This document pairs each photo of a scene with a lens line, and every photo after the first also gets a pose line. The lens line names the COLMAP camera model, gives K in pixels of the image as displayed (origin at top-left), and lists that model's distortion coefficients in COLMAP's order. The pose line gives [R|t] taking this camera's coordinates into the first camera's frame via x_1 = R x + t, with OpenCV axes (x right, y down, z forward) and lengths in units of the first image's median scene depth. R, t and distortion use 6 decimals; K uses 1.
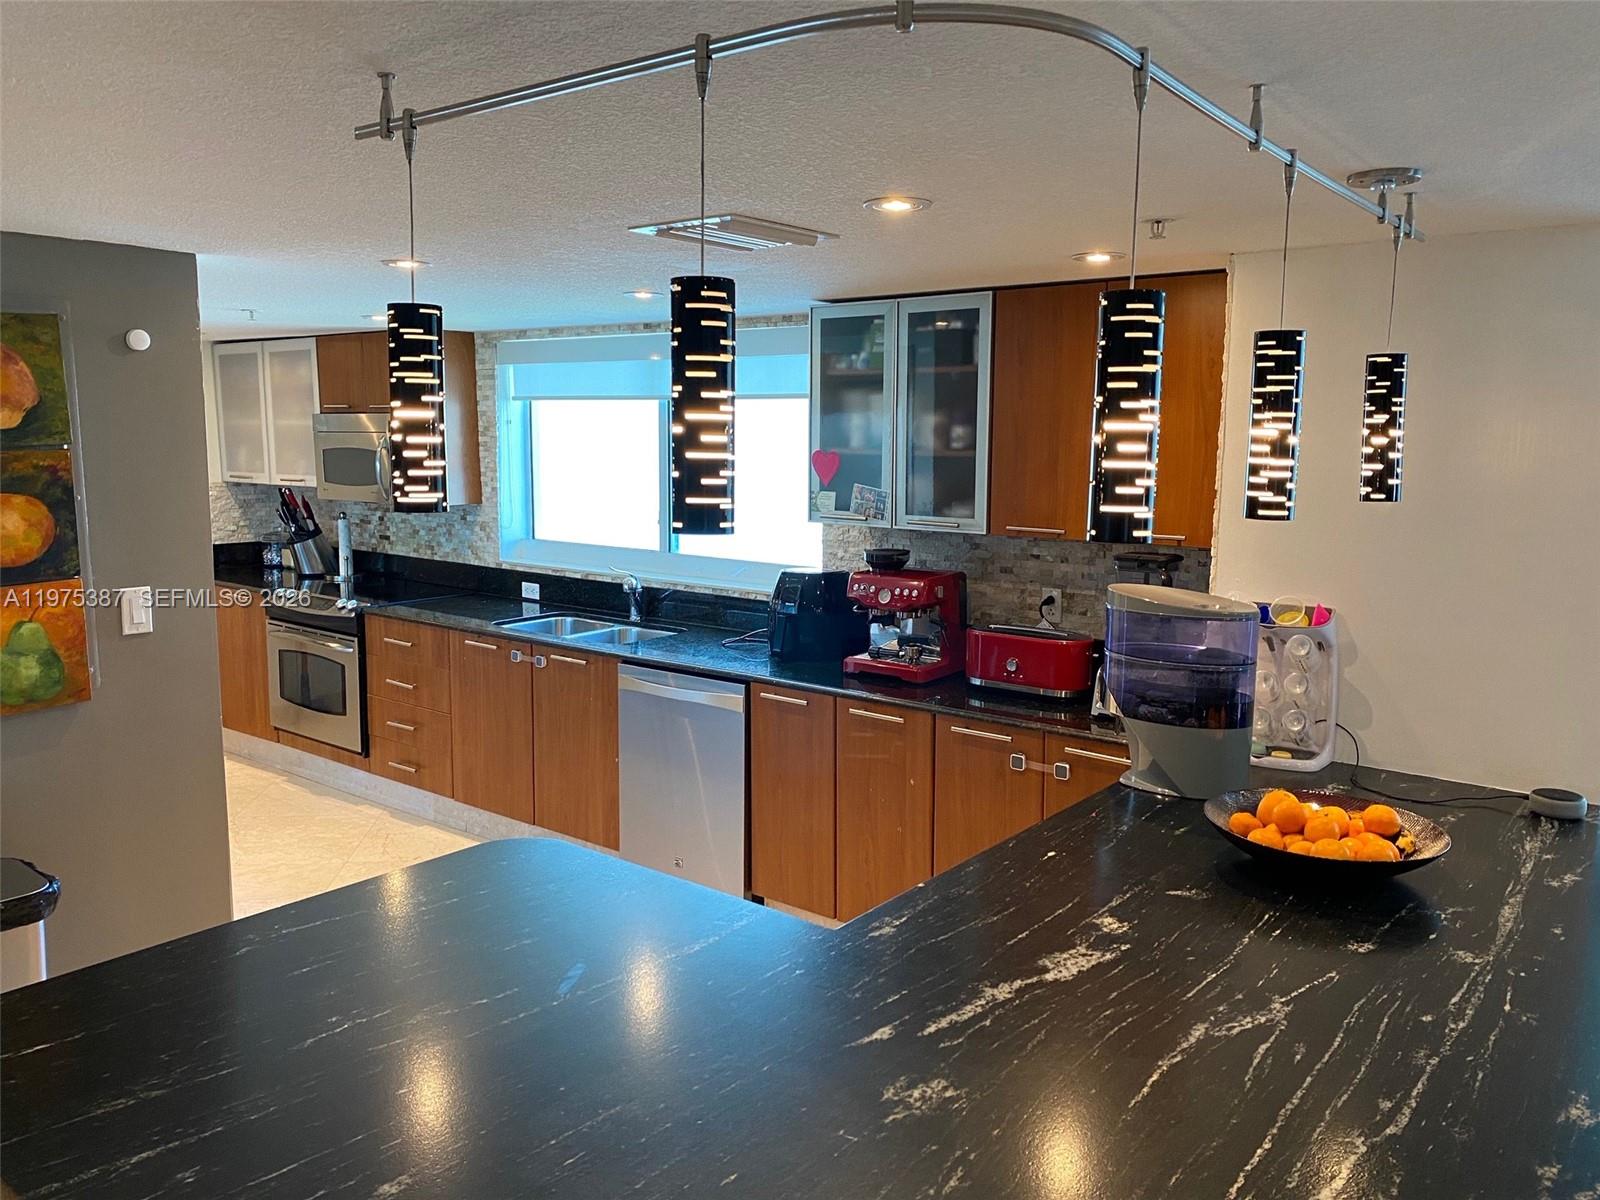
lens RADIAL K [[1229.0, 0, 805.5], [0, 1229.0, 591.8], [0, 0, 1]] dist [0.022022, -0.019097]
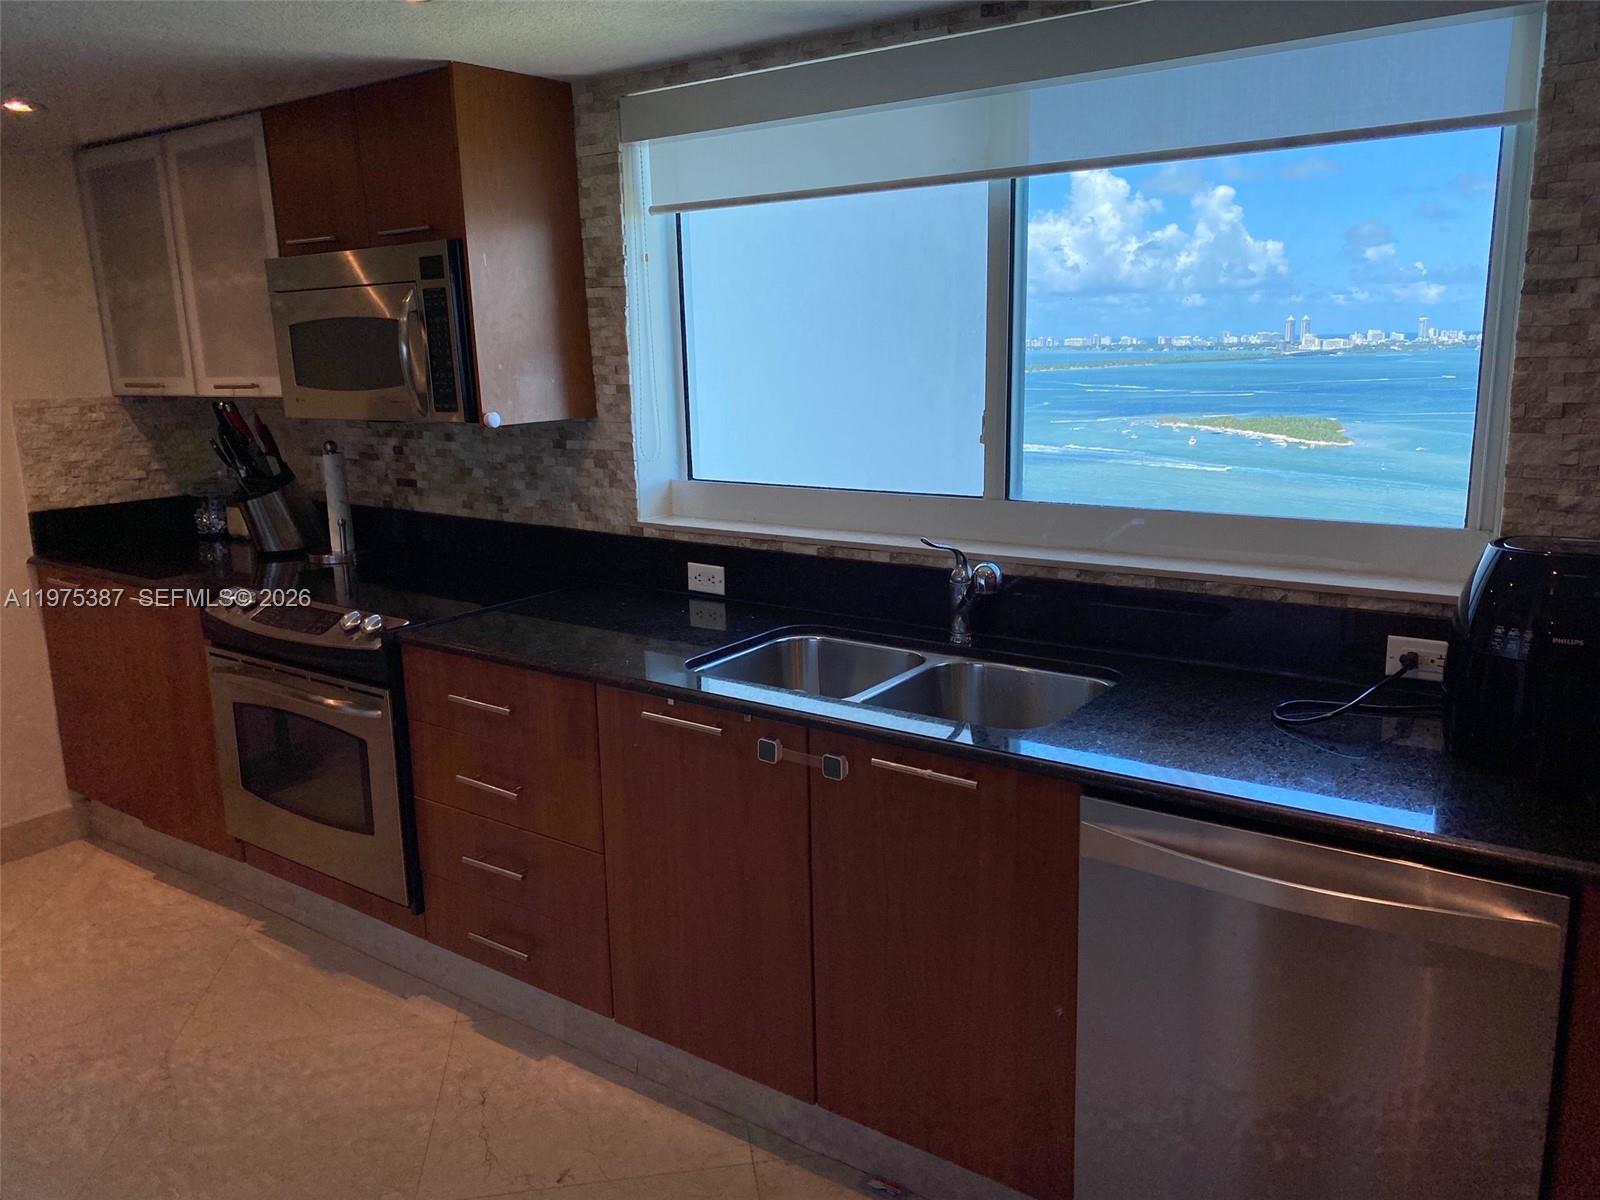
lens RADIAL K [[1229.0, 0, 805.5], [0, 1229.0, 591.5], [0, 0, 1]] dist [0.022022, -0.019097]
pose [[0.998717, -0.040521, 0.030364, -0.221078], [0.038220, 0.996608, 0.072885, -0.035920], [-0.033215, -0.071631, 0.996878, 0.527440]]
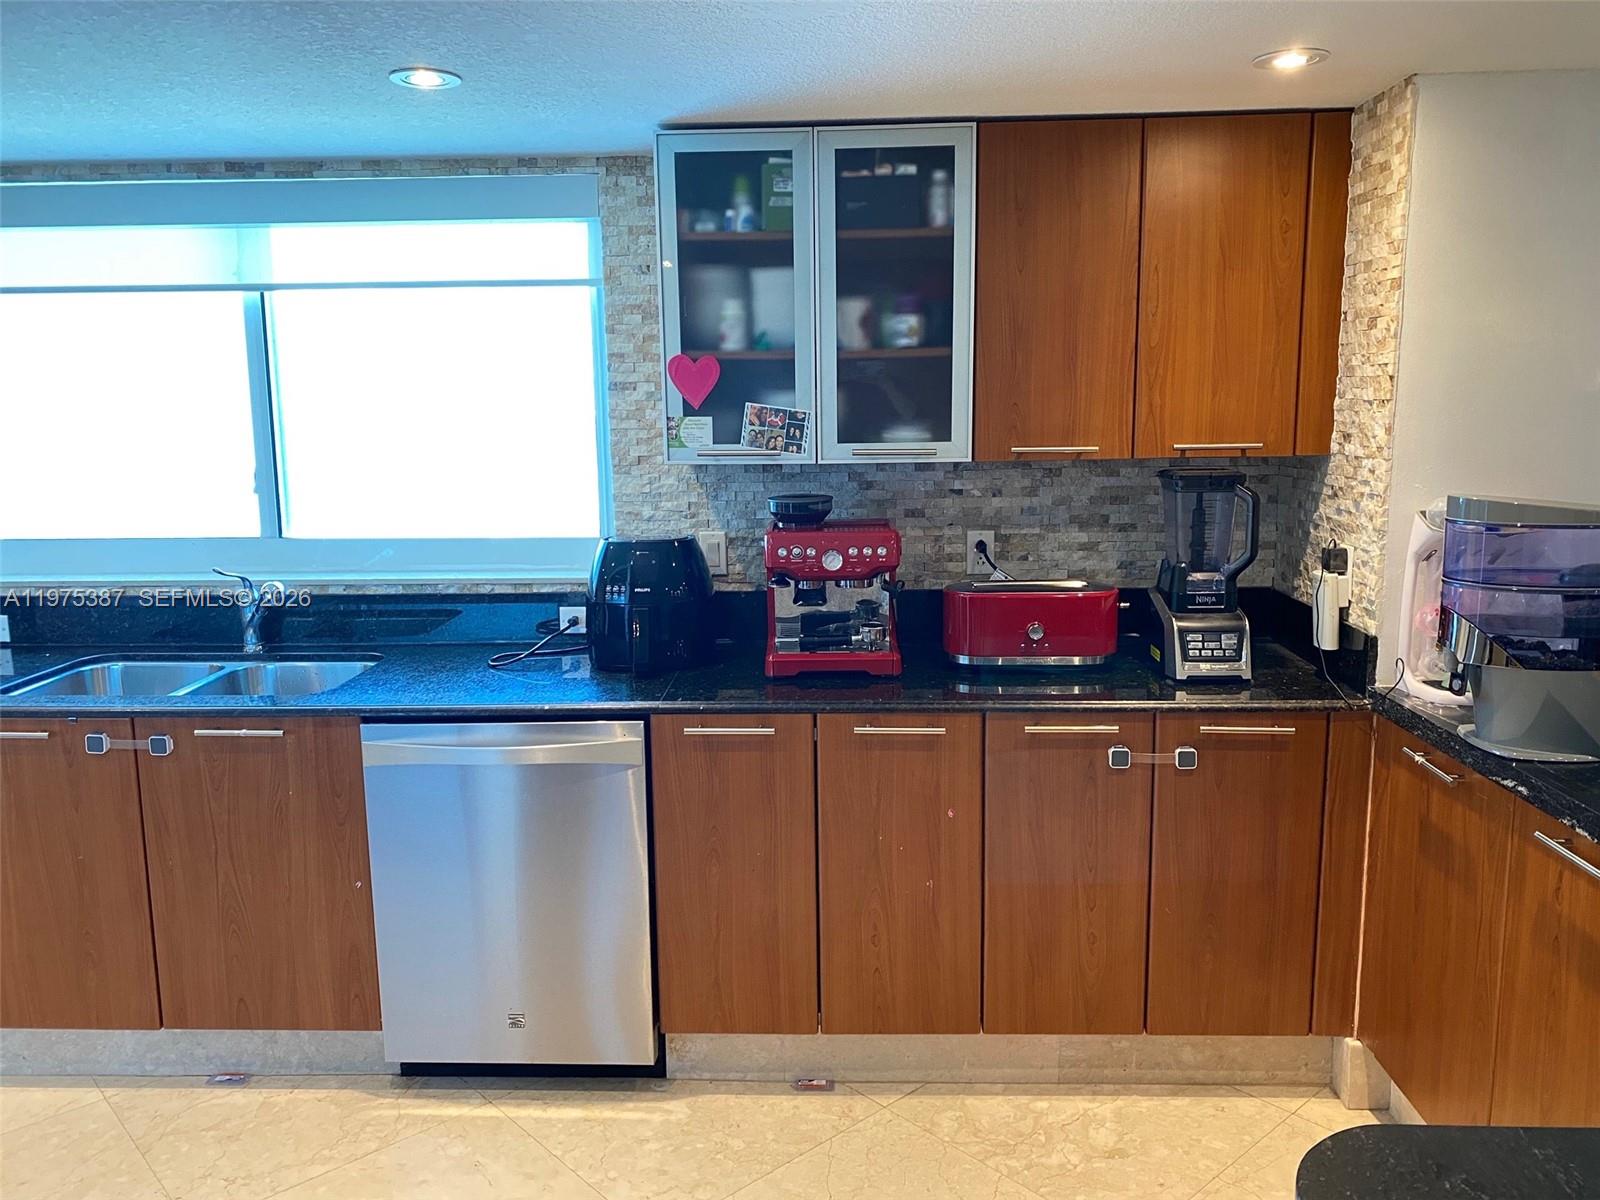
lens RADIAL K [[1229.0, 0, 808.9], [0, 1229.0, 599.0], [0, 0, 1]] dist [0.022022, -0.019097]
pose [[0.809248, -0.114680, 0.576166, -0.274068], [0.096543, 0.993388, 0.062124, -0.015004], [-0.579480, 0.005351, 0.814969, 0.341743]]
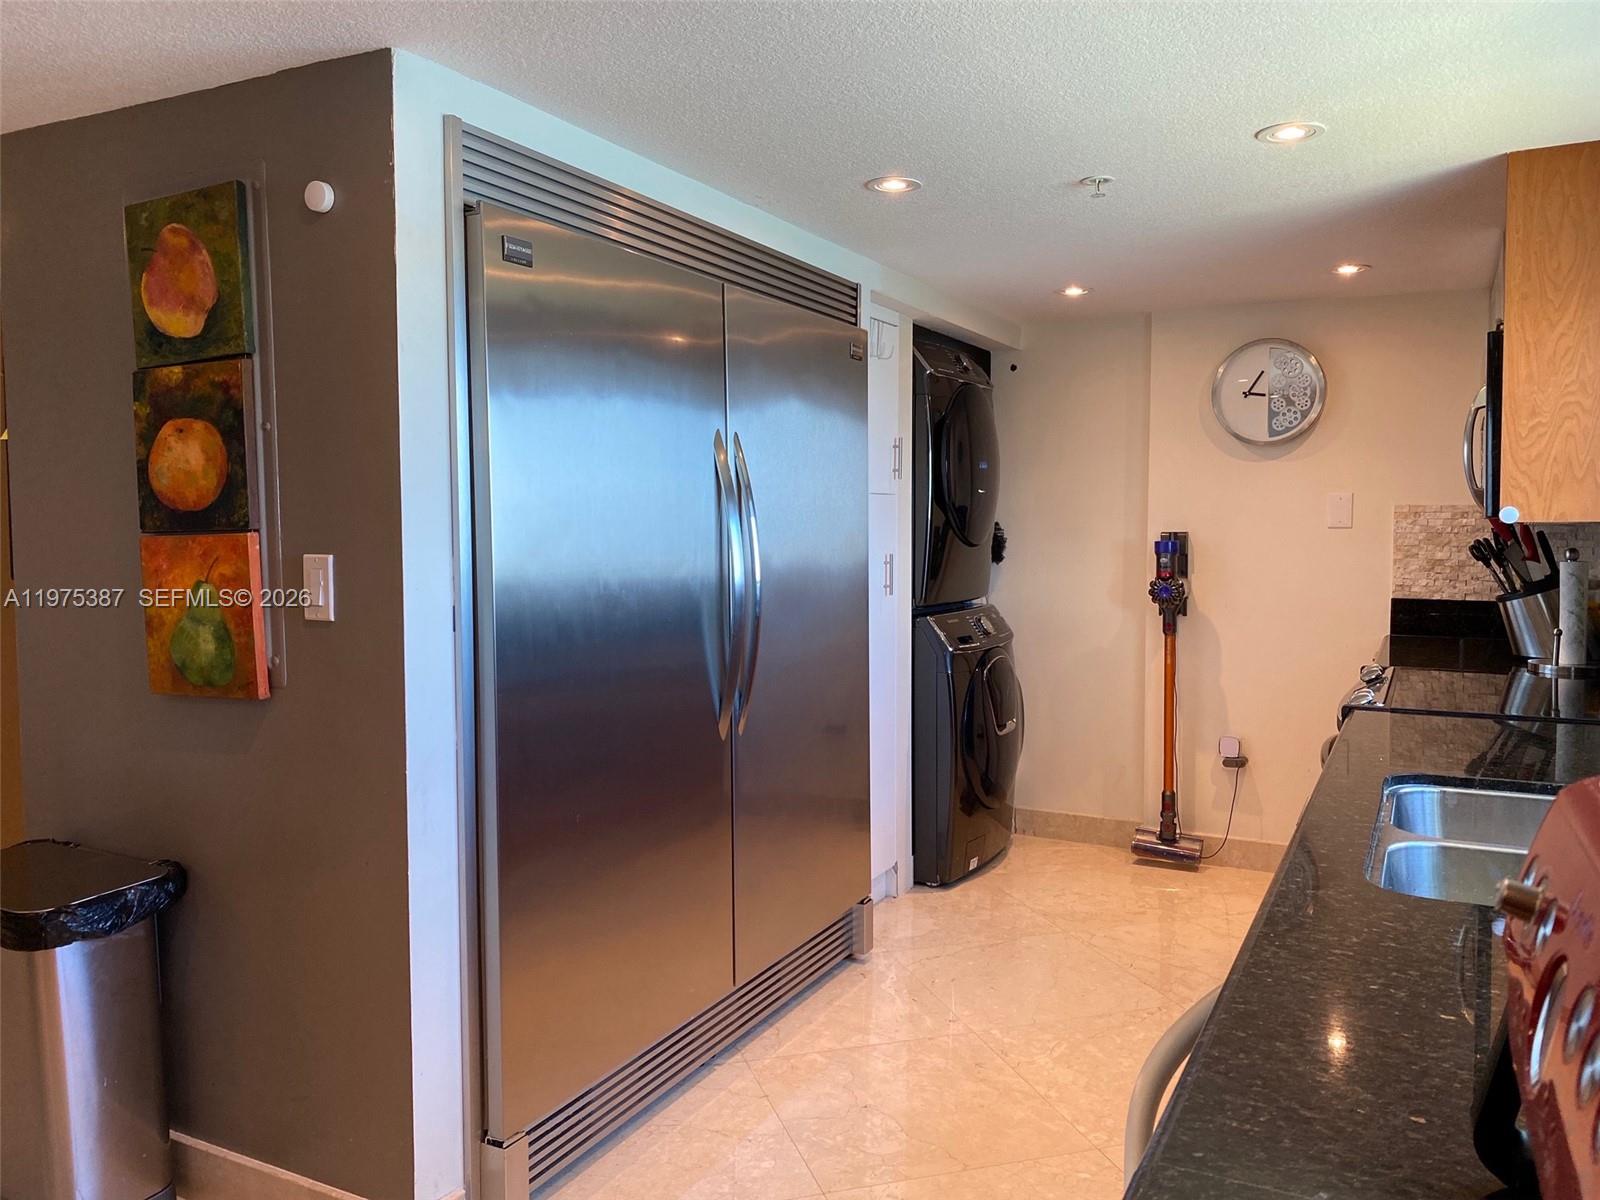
lens RADIAL K [[1229.0, 0, 799.8], [0, 1229.0, 593.0], [0, 0, 1]] dist [0.022022, -0.019097]
pose [[0.182191, 0.049785, -0.982002, 0.122690], [-0.125029, 0.991783, 0.027085, -0.021828], [0.975282, 0.117844, 0.186919, 0.708975]]
